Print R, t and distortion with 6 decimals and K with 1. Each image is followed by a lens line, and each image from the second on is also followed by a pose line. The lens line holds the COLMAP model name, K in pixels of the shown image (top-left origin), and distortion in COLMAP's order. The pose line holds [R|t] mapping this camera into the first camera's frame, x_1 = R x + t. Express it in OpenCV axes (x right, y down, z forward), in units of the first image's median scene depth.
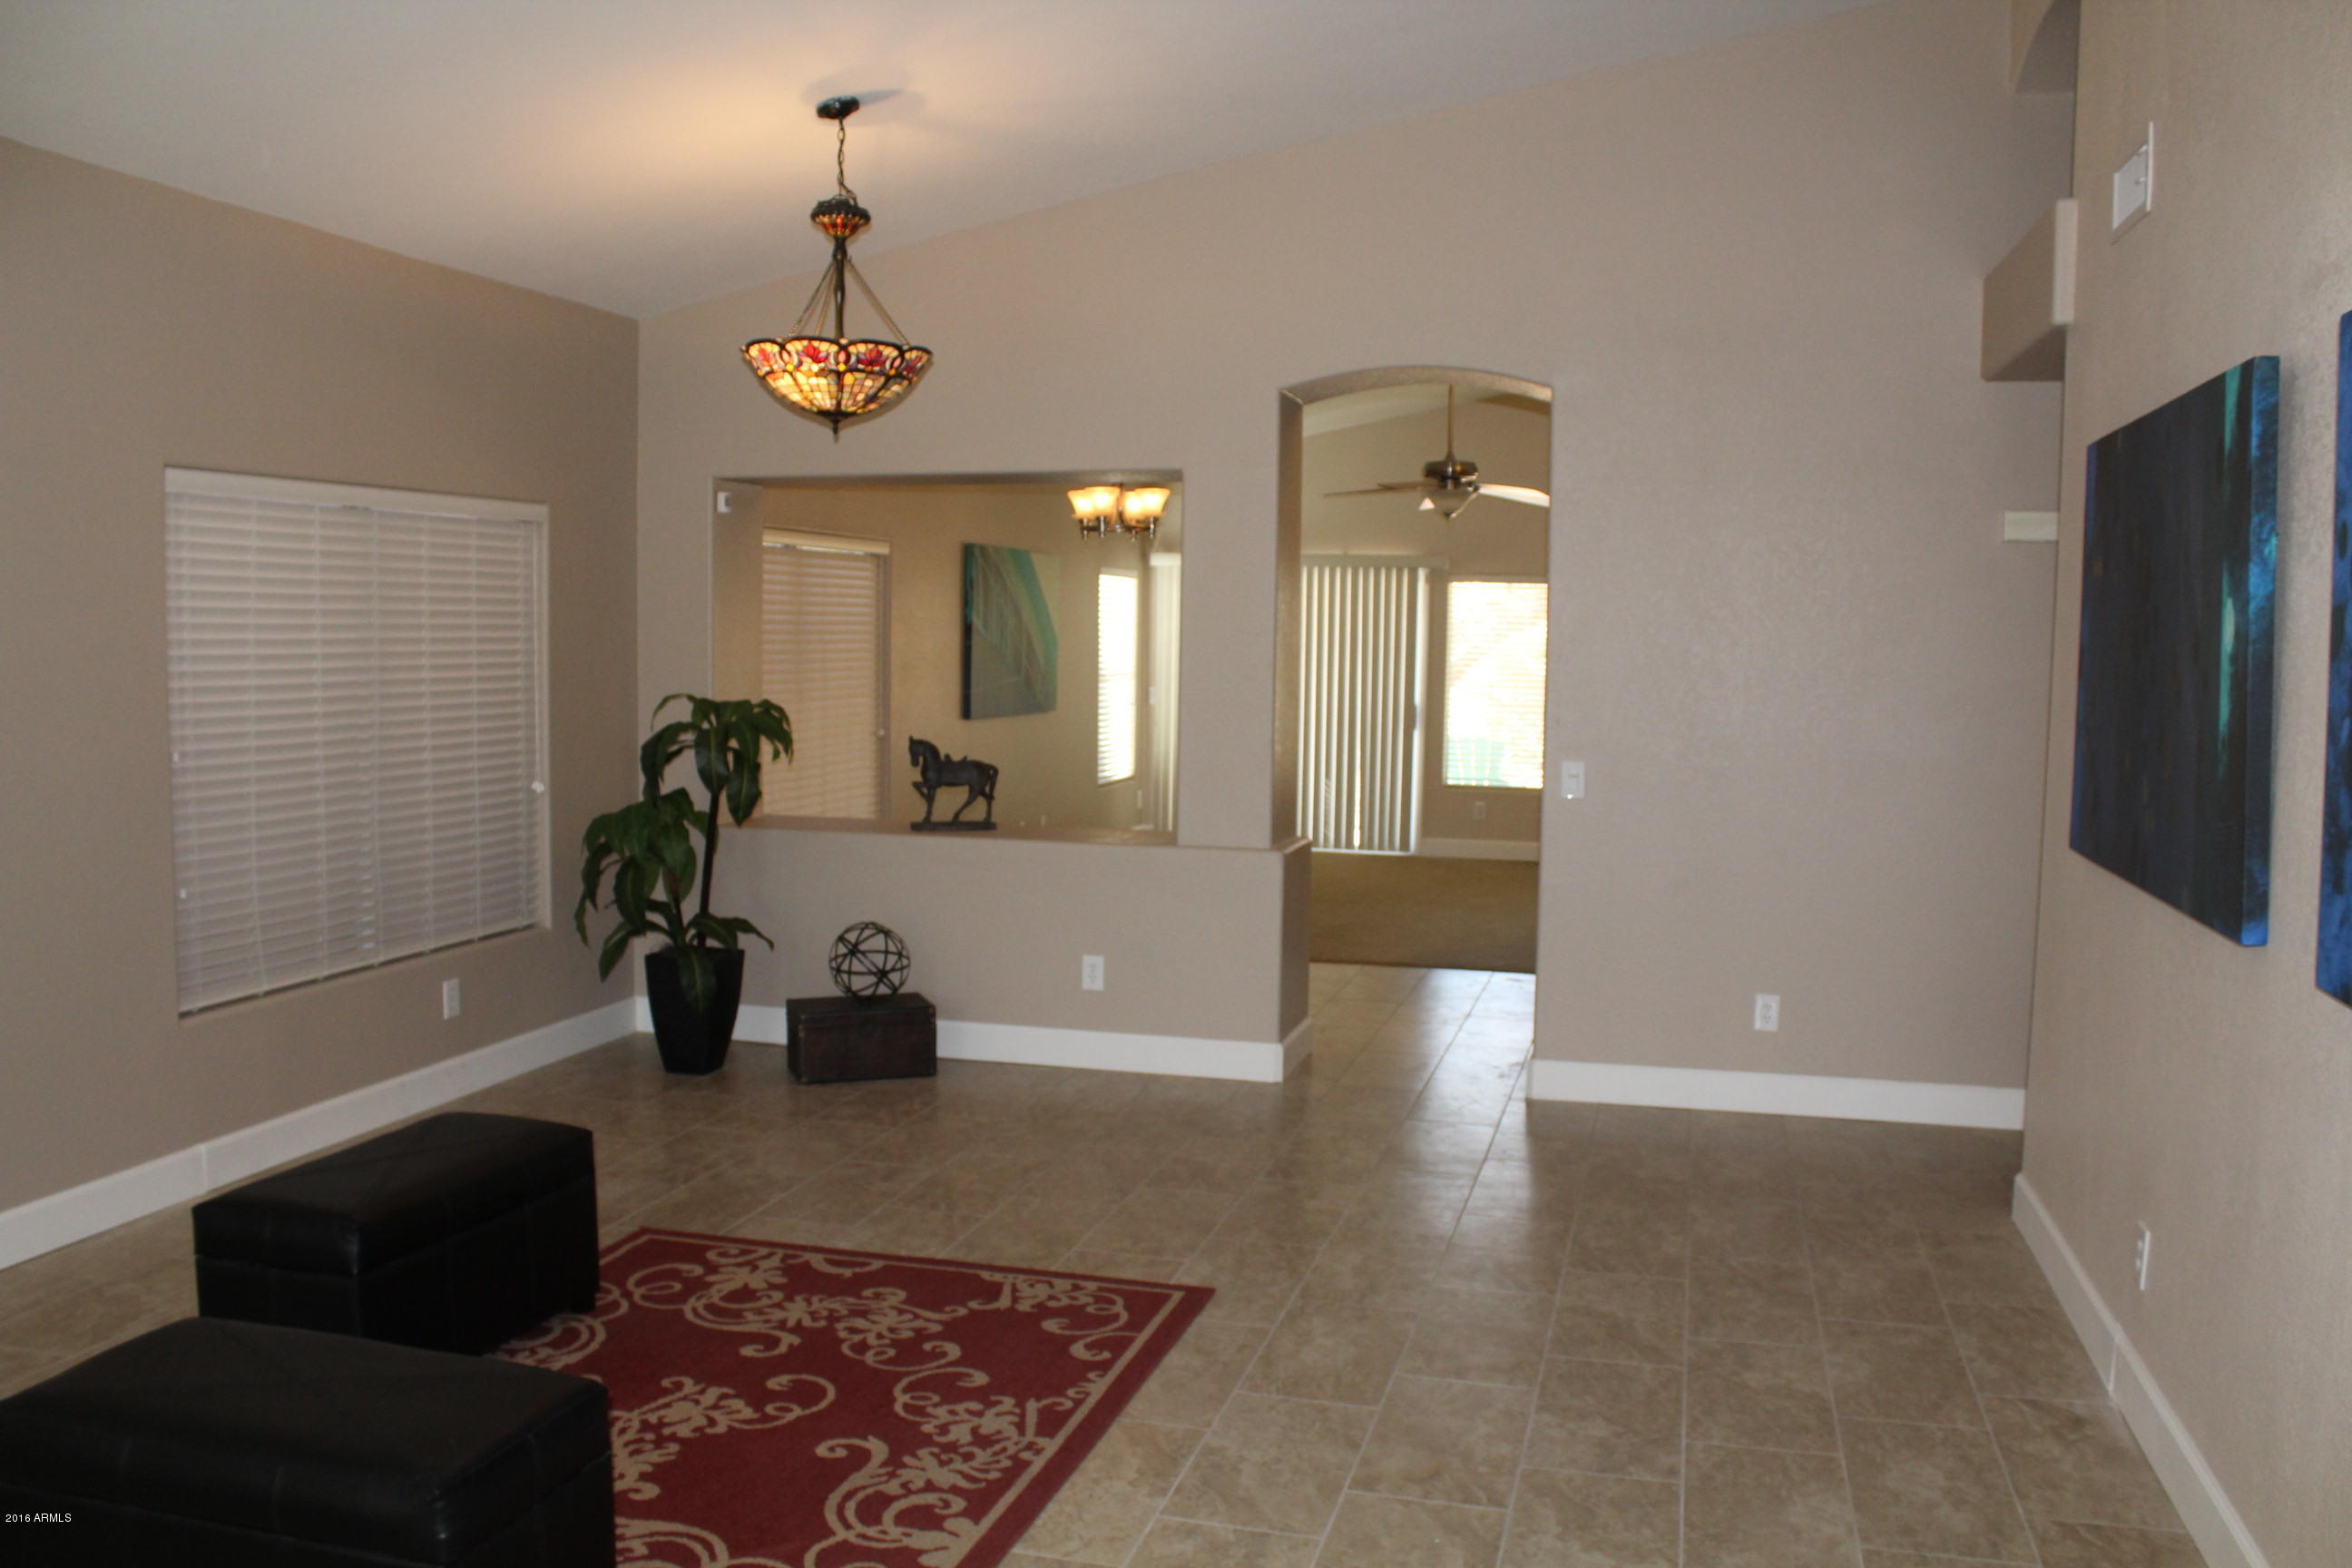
lens RADIAL K [[1955.4, 0, 1172.8], [0, 1955.4, 791.6], [0, 0, 1]] dist [-0.164877, 0.140785]
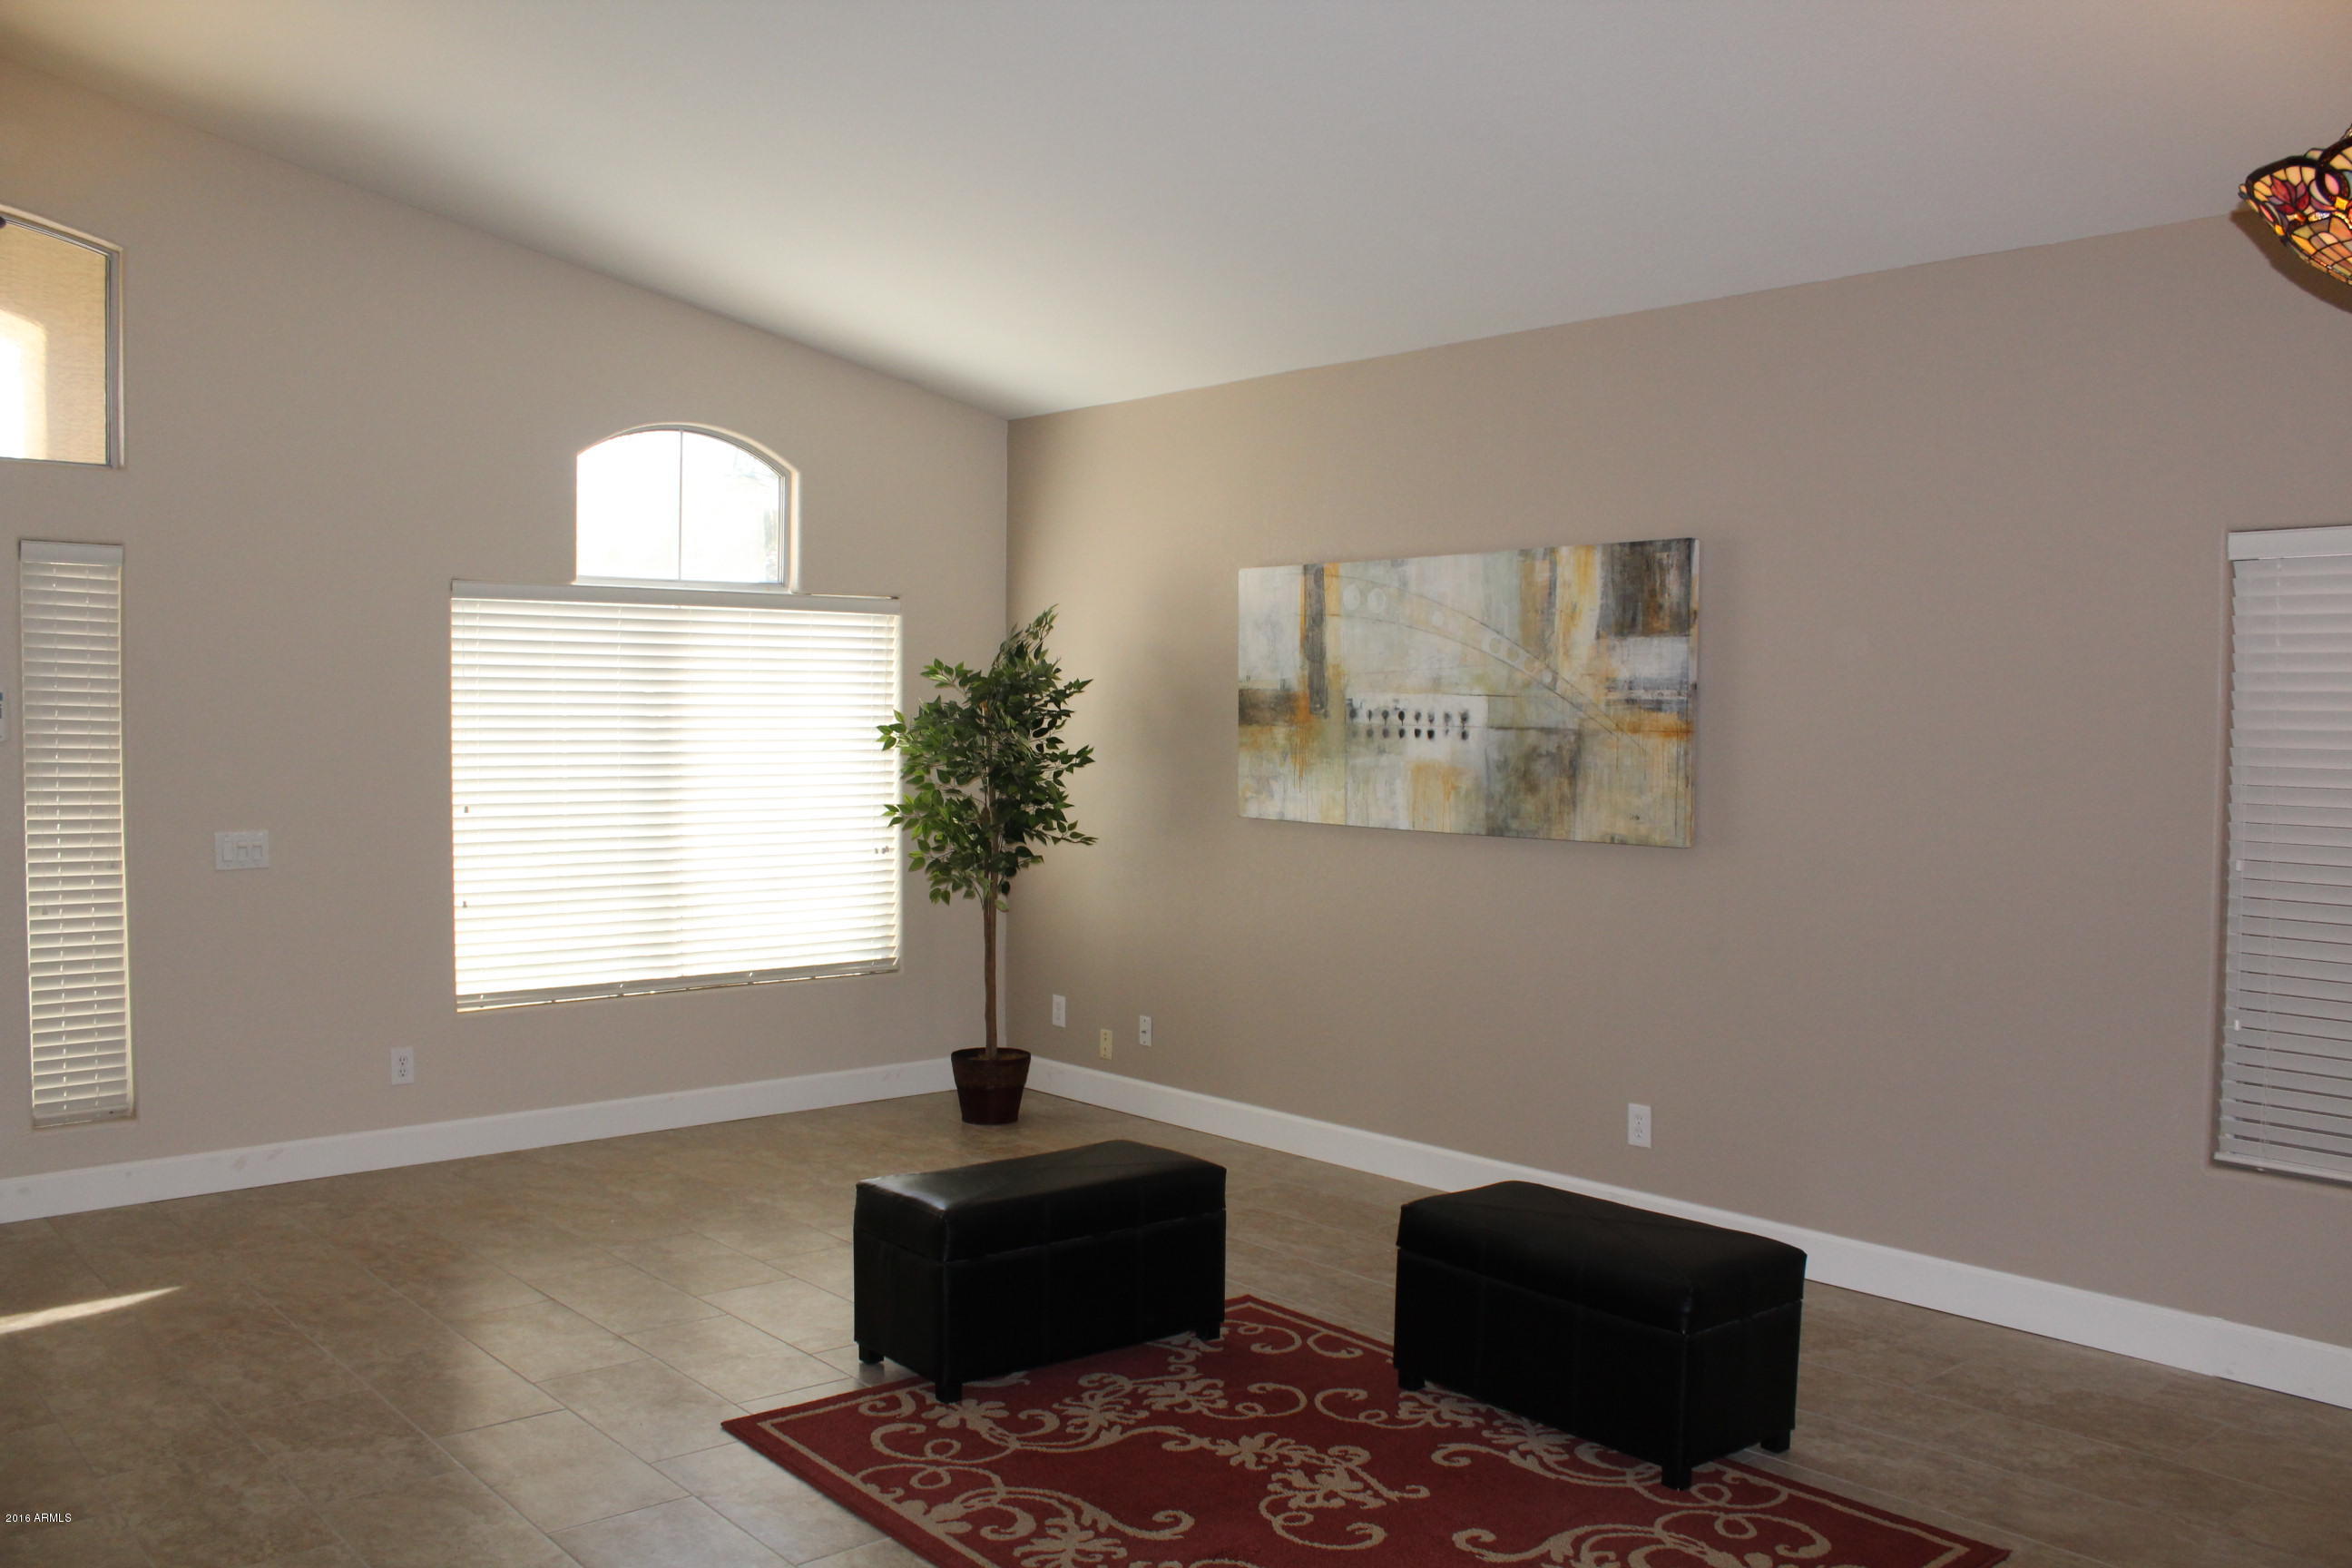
lens RADIAL K [[1954.8, 0, 1189.5], [0, 1954.8, 781.2], [0, 0, 1]] dist [-0.162367, 0.135565]
pose [[-0.561159, 0.012882, -0.827608, 0.532004], [-0.085452, 0.993634, 0.073406, -0.092931], [0.823285, 0.111914, -0.556486, 1.267905]]
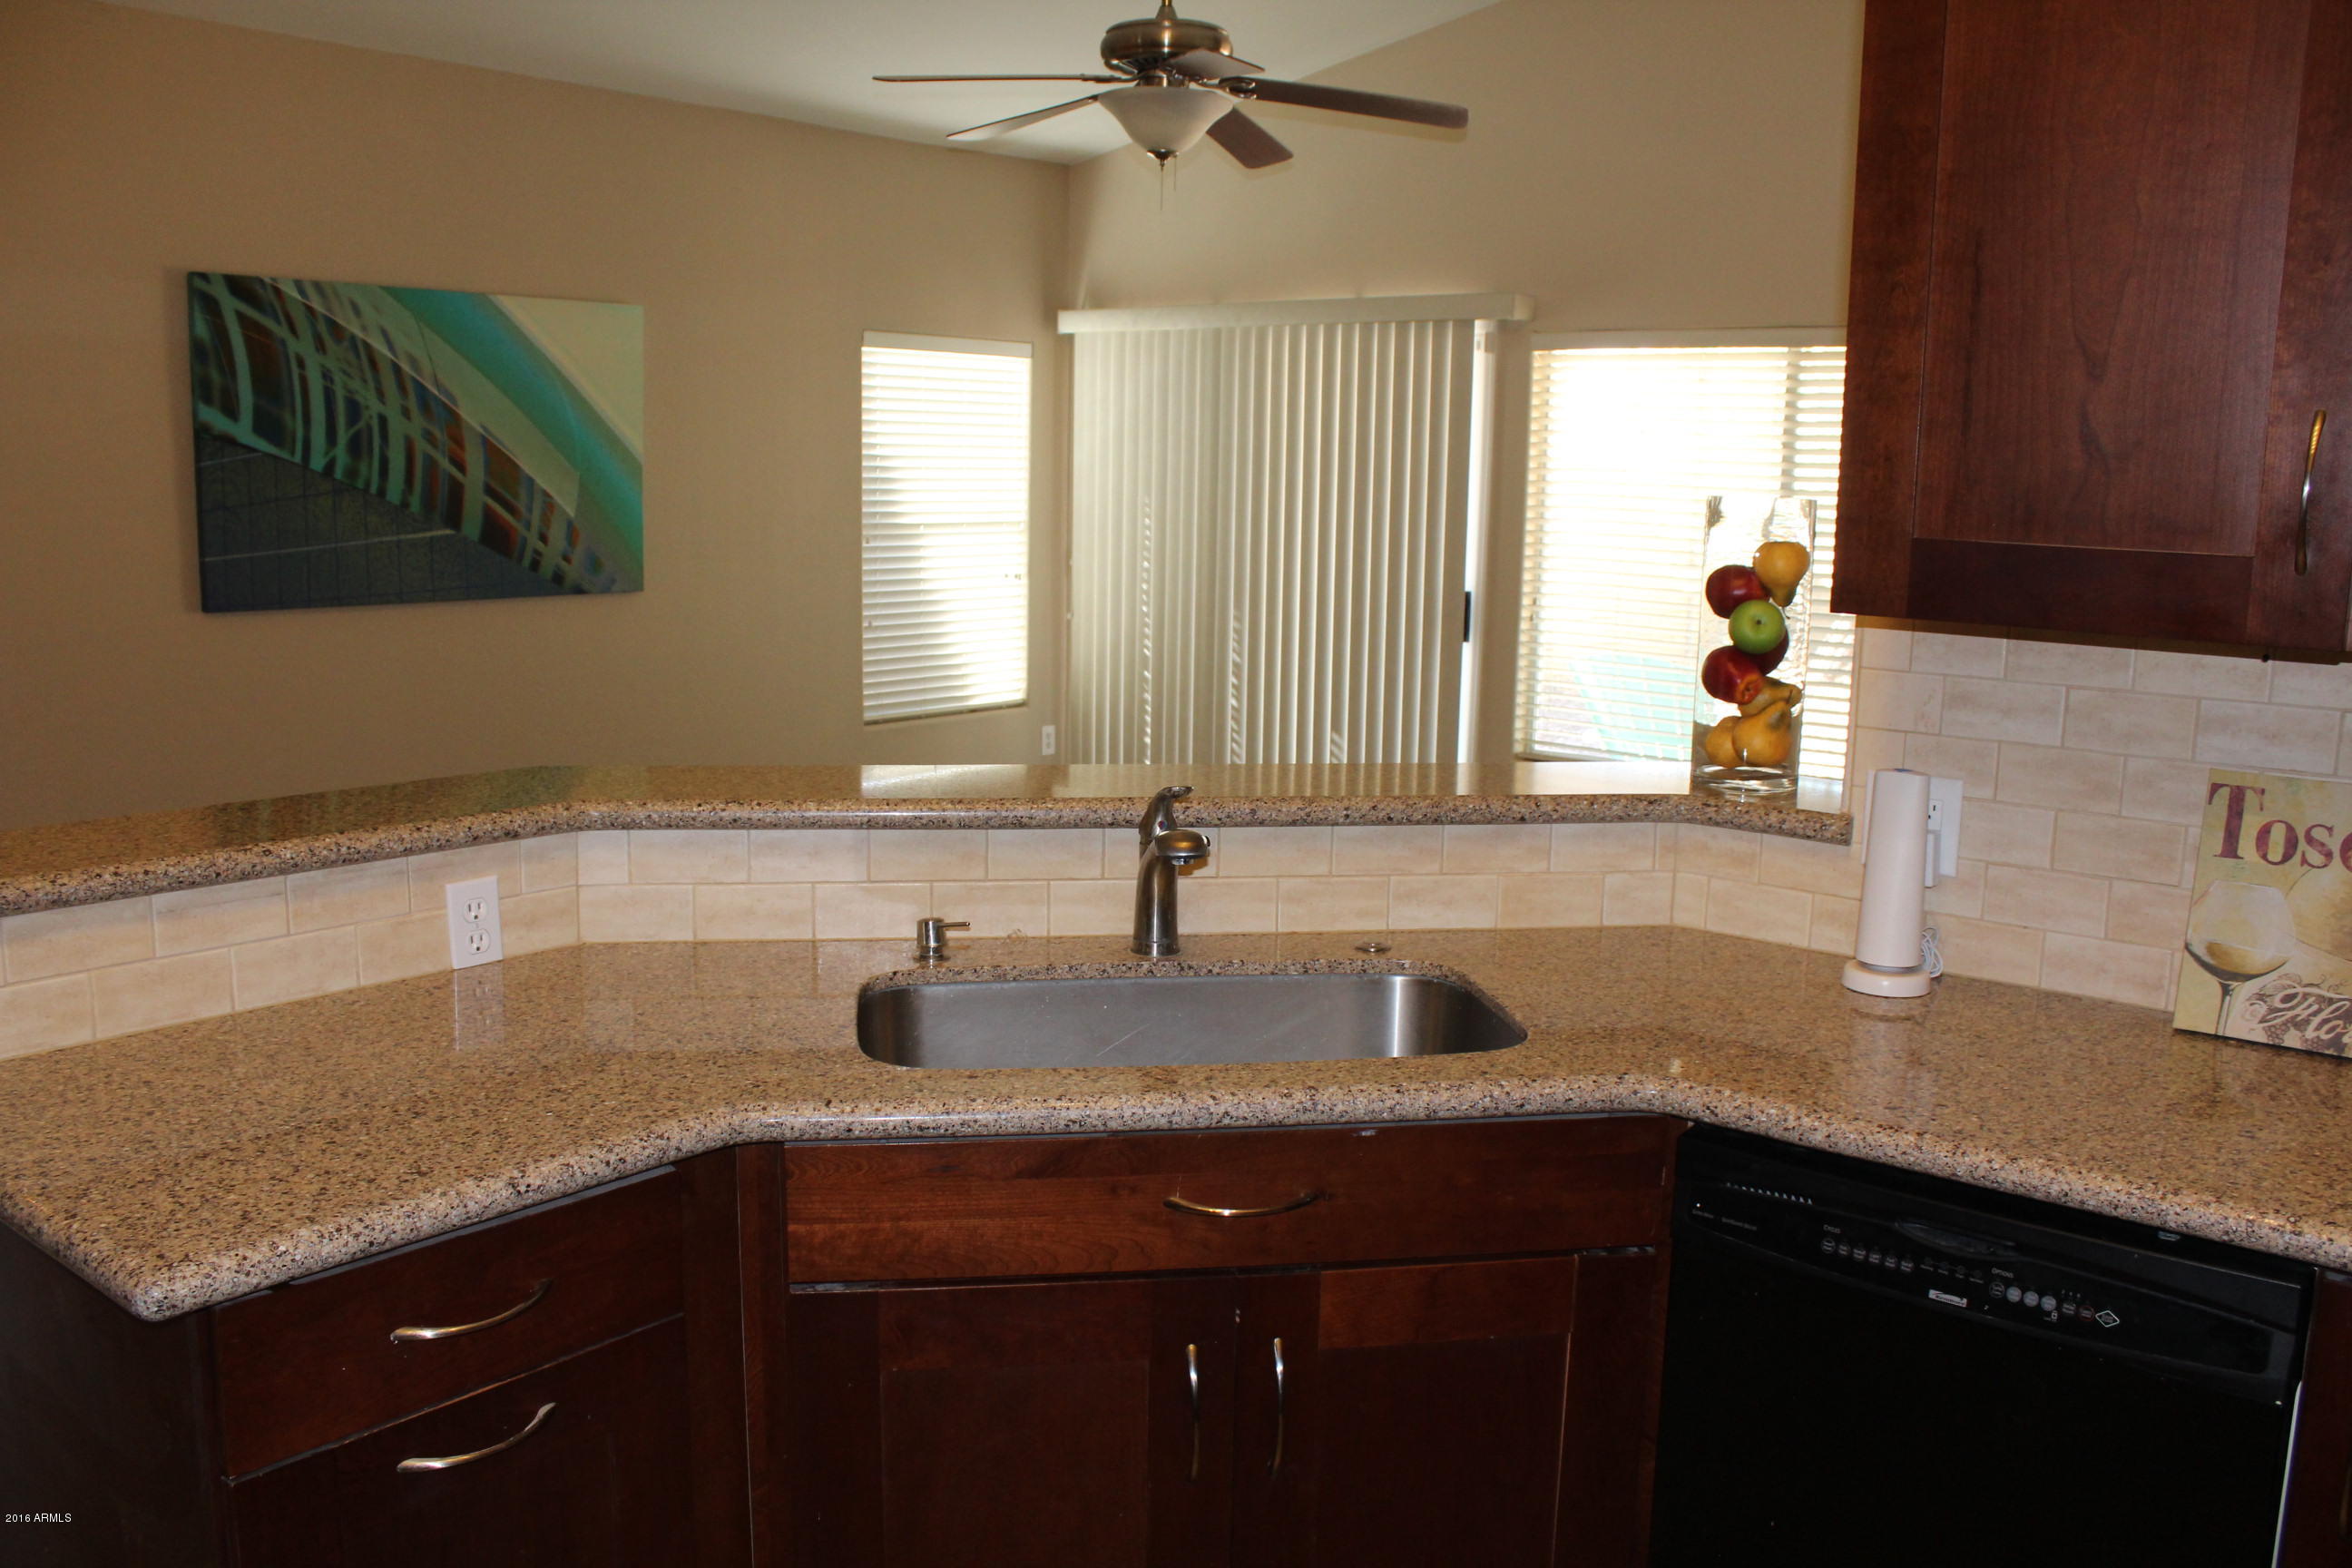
lens RADIAL K [[1943.0, 0, 1174.4], [0, 1943.0, 806.9], [0, 0, 1]] dist [-0.147061, 0.132165]
pose [[0.897876, 0.079877, -0.432941, 0.857904], [-0.041820, 0.994431, 0.096741, -0.111493], [0.438257, -0.068756, 0.896216, 1.608674]]
